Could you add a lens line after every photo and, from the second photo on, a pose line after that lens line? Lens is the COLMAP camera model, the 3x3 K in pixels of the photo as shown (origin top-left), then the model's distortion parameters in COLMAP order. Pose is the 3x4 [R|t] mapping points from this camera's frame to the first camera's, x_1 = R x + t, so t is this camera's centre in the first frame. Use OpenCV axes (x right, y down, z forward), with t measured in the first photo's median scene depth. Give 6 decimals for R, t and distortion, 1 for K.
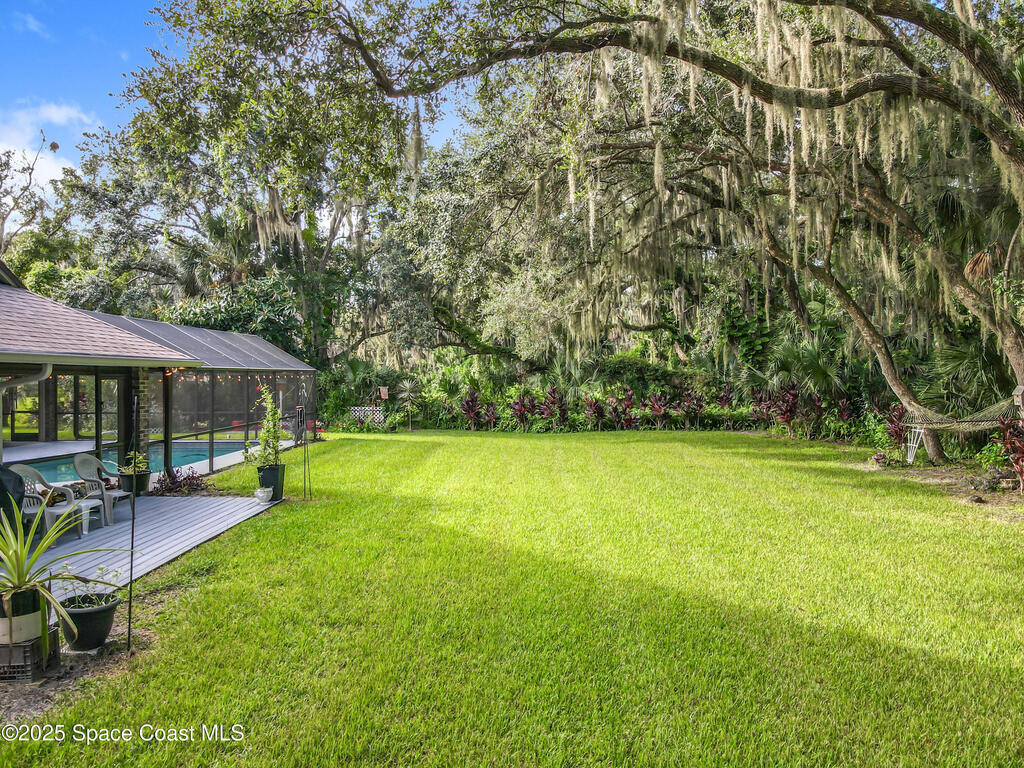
lens RADIAL K [[771.1, 0, 508.4], [0, 771.1, 378.4], [0, 0, 1]] dist [0.016564, -0.006418]
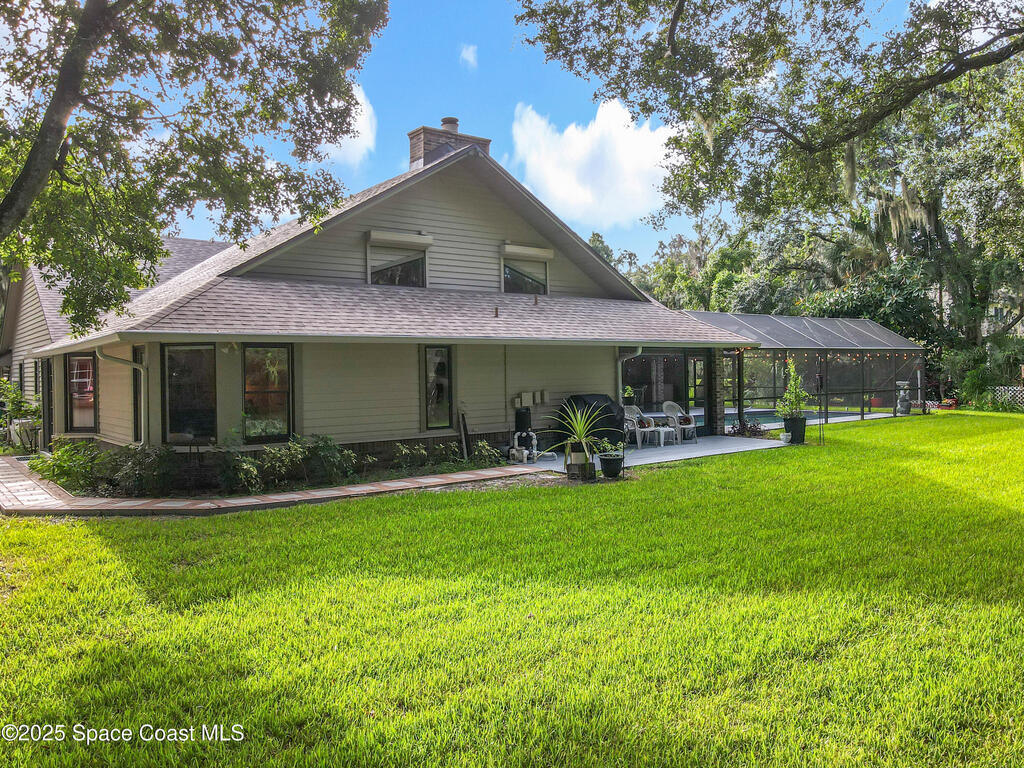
lens RADIAL K [[771.1, 0, 515.6], [0, 771.1, 374.9], [0, 0, 1]] dist [0.016564, -0.006418]
pose [[0.643816, -0.002442, -0.765177, 0.172343], [0.012314, 0.999898, 0.007171, 0.009054], [0.765081, -0.014039, 0.643781, -0.102344]]
